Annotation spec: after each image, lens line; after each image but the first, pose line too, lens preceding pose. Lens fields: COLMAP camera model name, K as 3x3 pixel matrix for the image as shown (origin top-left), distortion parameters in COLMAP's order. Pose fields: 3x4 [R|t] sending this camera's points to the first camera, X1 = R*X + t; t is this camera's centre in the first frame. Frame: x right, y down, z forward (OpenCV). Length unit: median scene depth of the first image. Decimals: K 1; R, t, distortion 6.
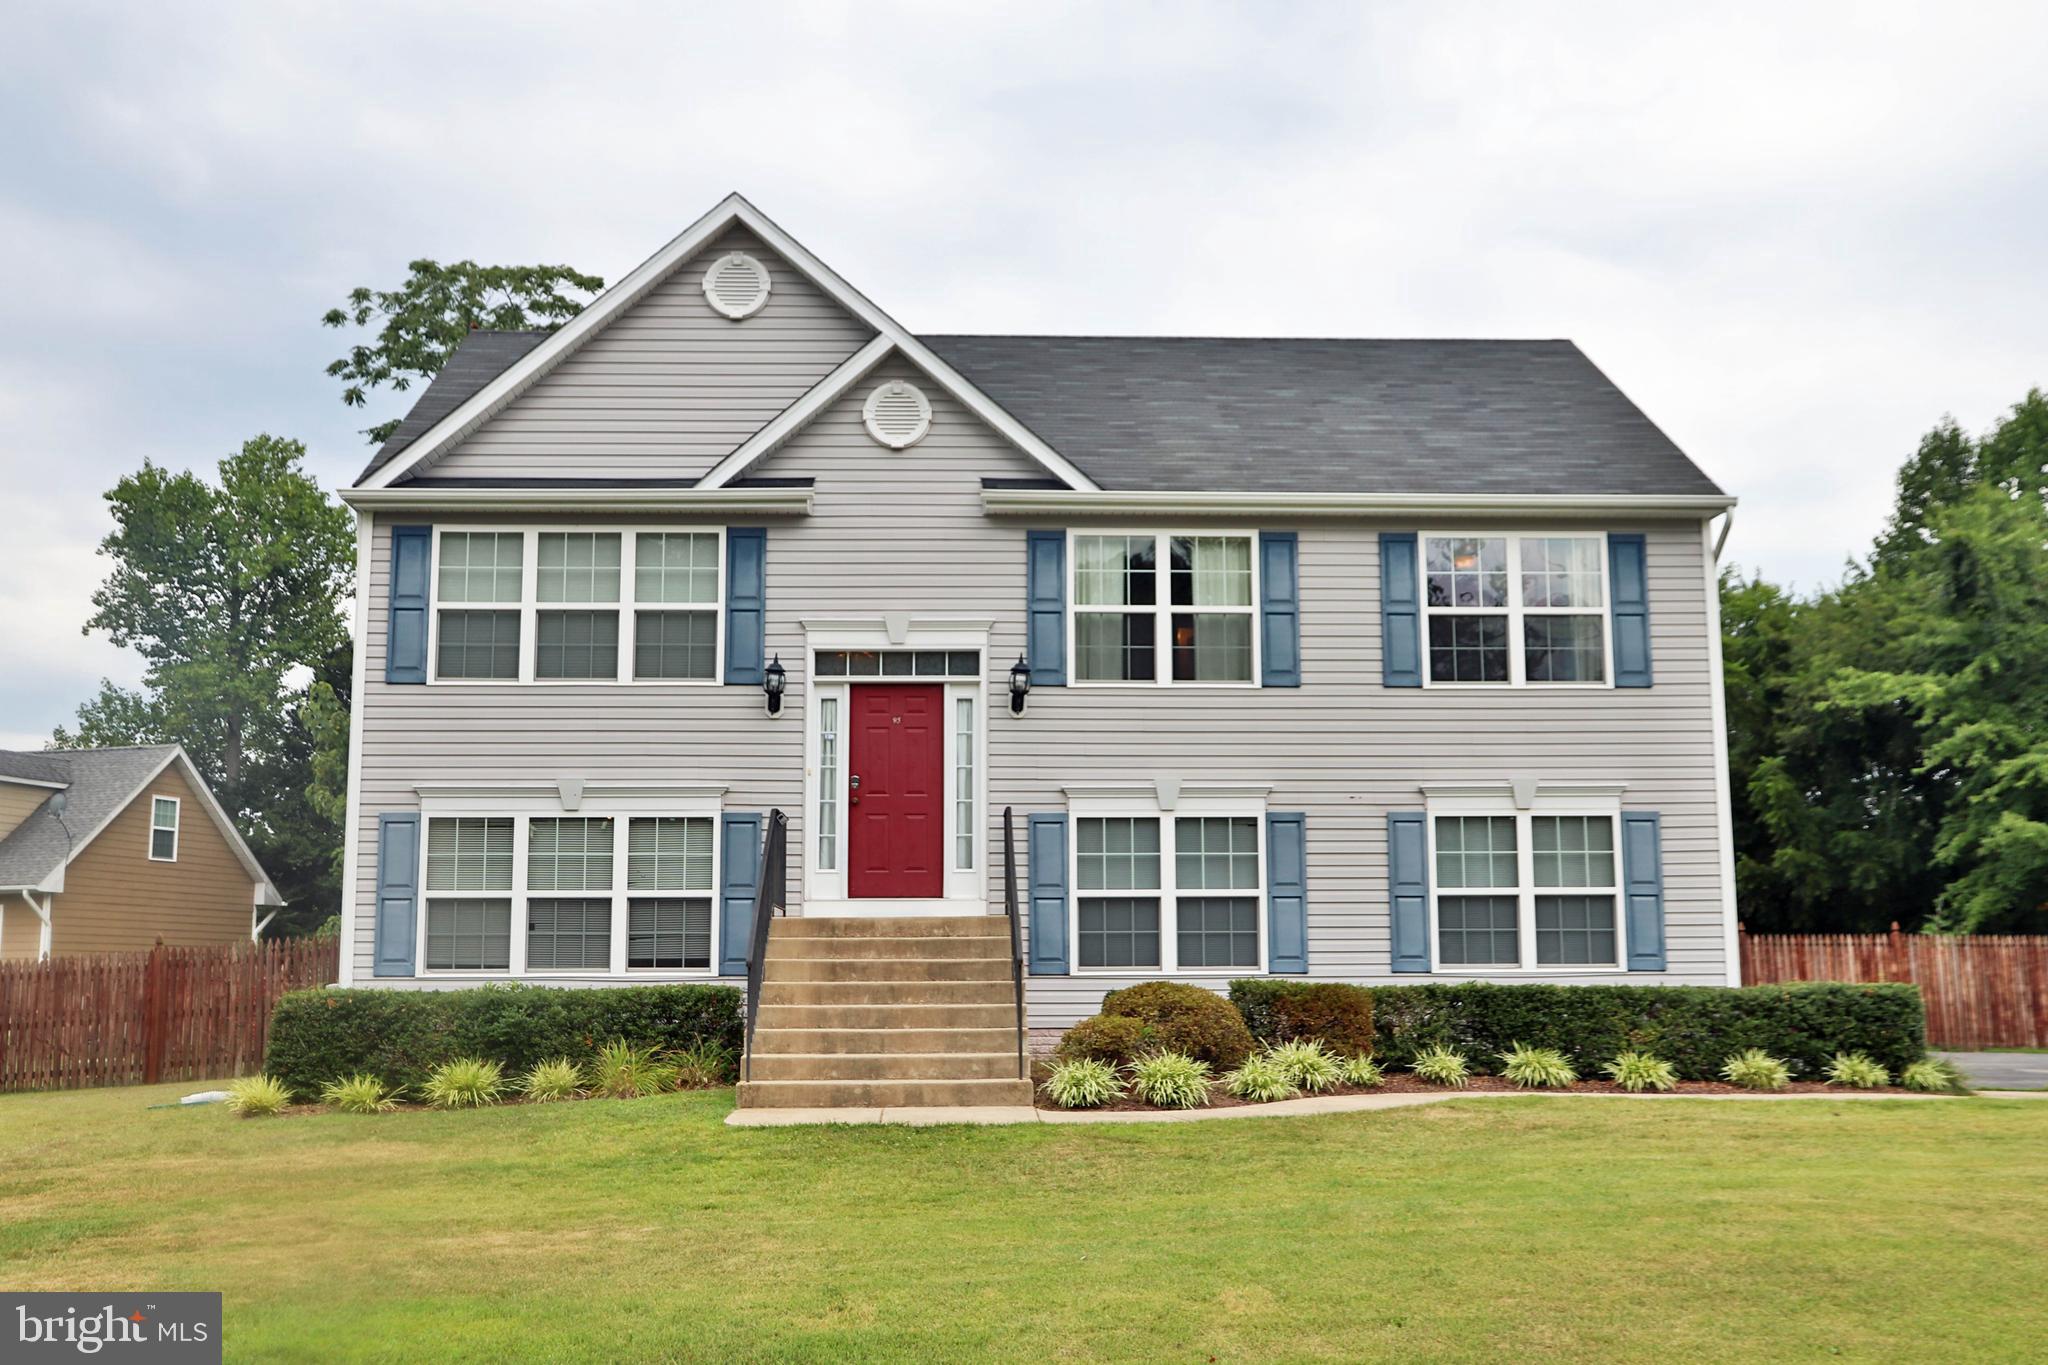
lens RADIAL K [[2092.8, 0, 1024.0], [0, 2092.8, 682.5], [0, 0, 1]] dist [-0.007784, -0.001838]
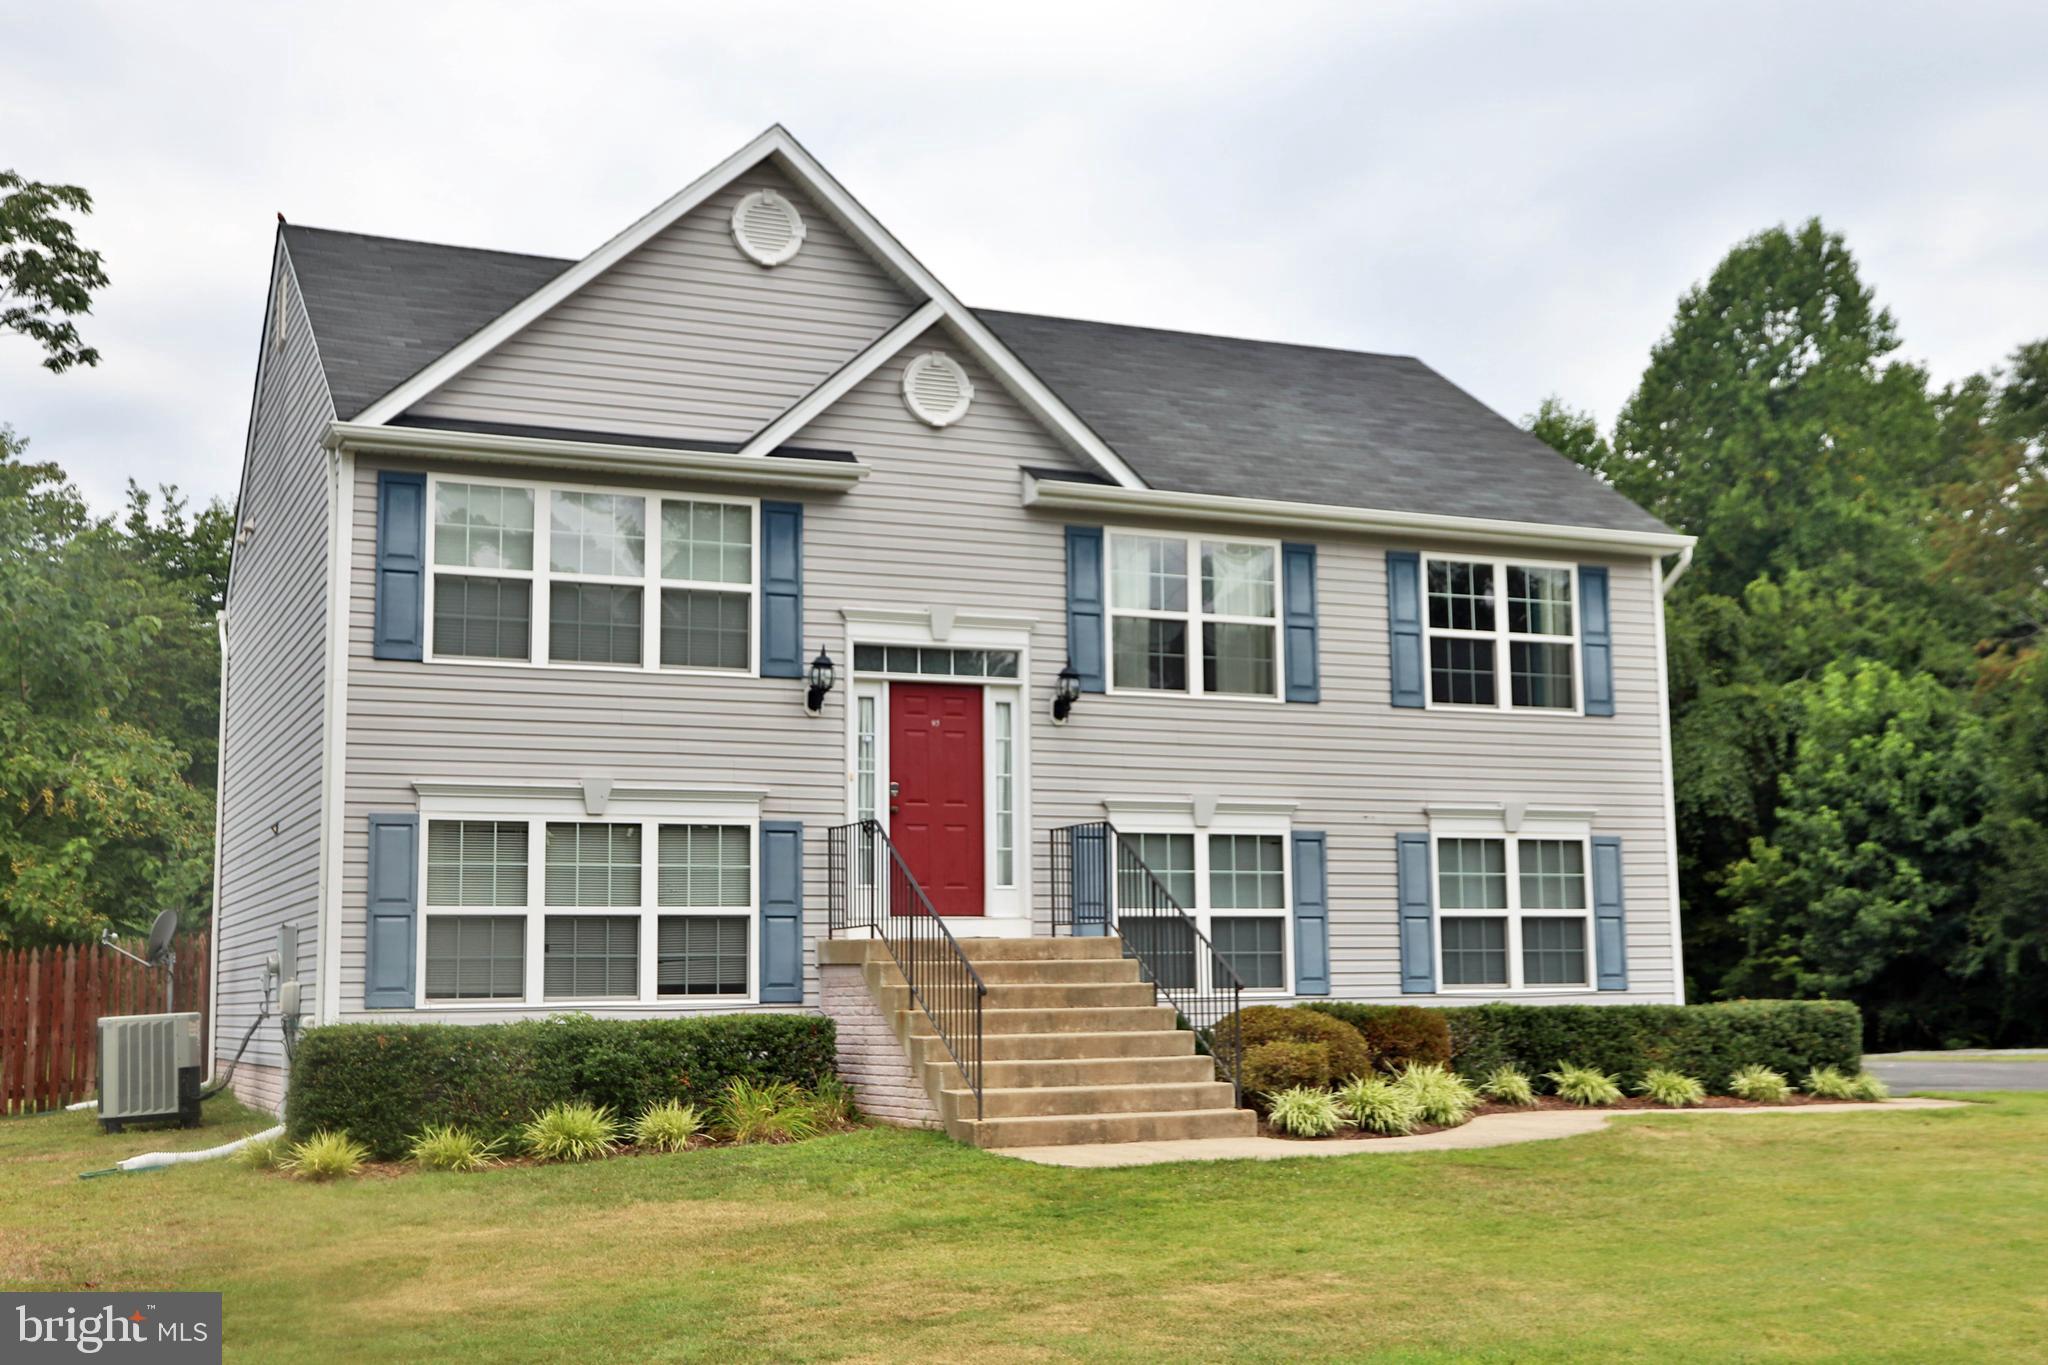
lens RADIAL K [[2339.7, 0, 1024.0], [0, 2339.7, 682.5], [0, 0, 1]] dist [0.023368, 0.020188]
pose [[0.928516, 0.041325, 0.368986, -0.406580], [-0.045401, 0.998966, 0.002368, -0.004061], [-0.368506, -0.018951, 0.929432, 0.030335]]
